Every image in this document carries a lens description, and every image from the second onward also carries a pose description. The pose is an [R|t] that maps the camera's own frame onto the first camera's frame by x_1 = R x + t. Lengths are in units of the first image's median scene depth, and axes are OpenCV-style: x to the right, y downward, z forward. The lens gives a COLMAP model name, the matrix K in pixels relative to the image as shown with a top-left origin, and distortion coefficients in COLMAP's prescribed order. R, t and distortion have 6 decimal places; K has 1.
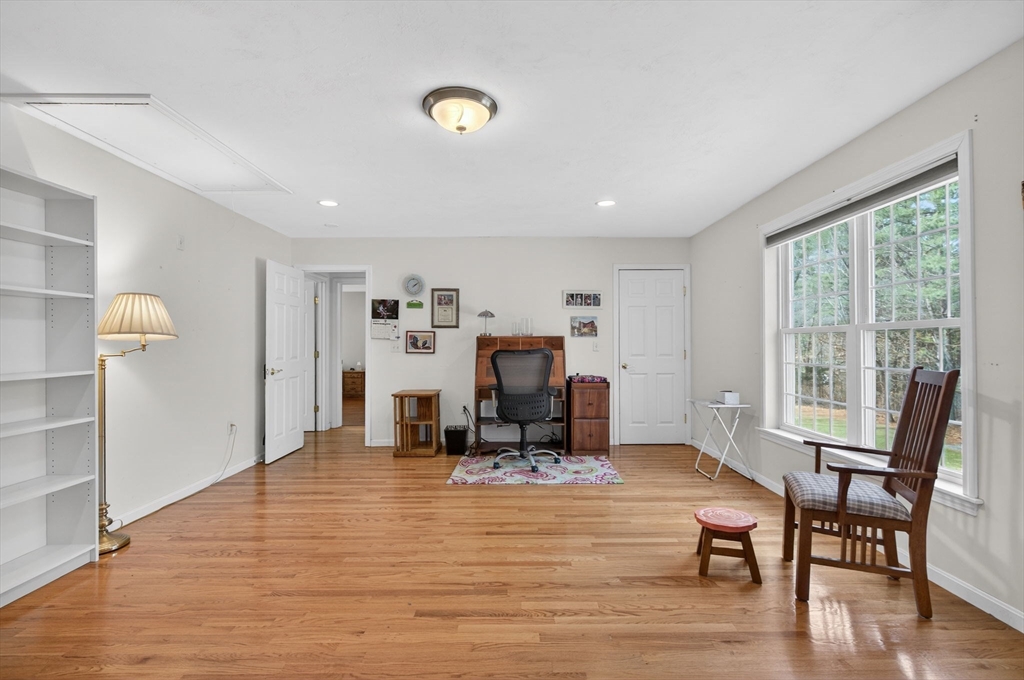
lens RADIAL K [[477.9, 0, 512.0], [0, 477.9, 340.0], [0, 0, 1]] dist [-0.002458, -0.000247]
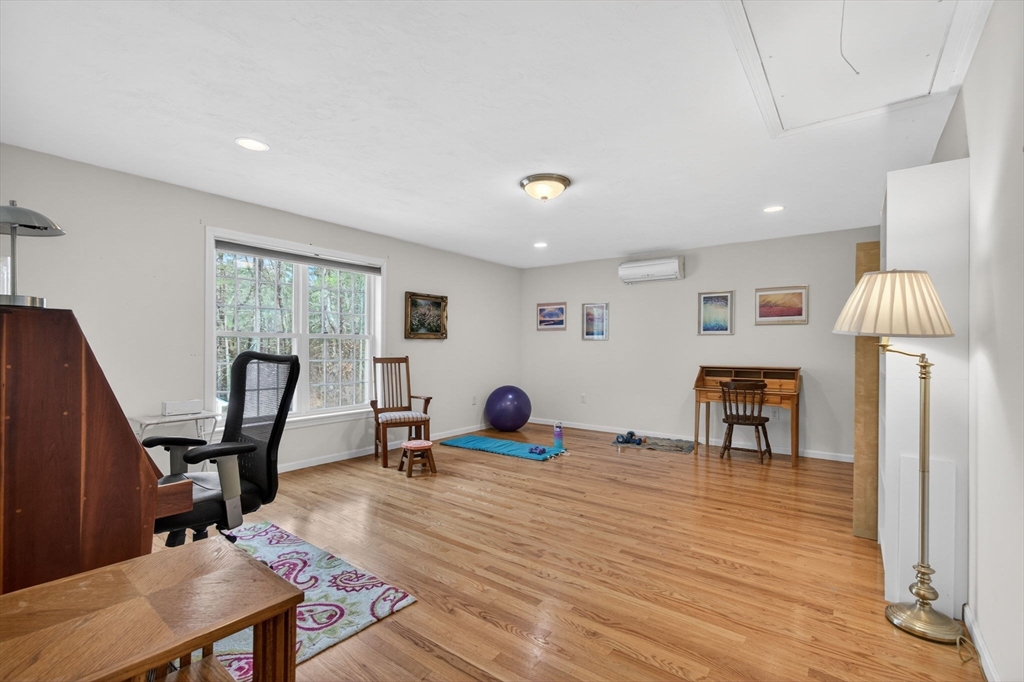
lens RADIAL K [[456.9, 0, 517.4], [0, 456.9, 345.4], [0, 0, 1]] dist [0.001452, 0.000161]
pose [[-0.812013, -0.004459, 0.583623, -0.814793], [-0.013611, 0.999844, -0.011300, 0.018577], [-0.583481, -0.017119, -0.811946, 2.072727]]
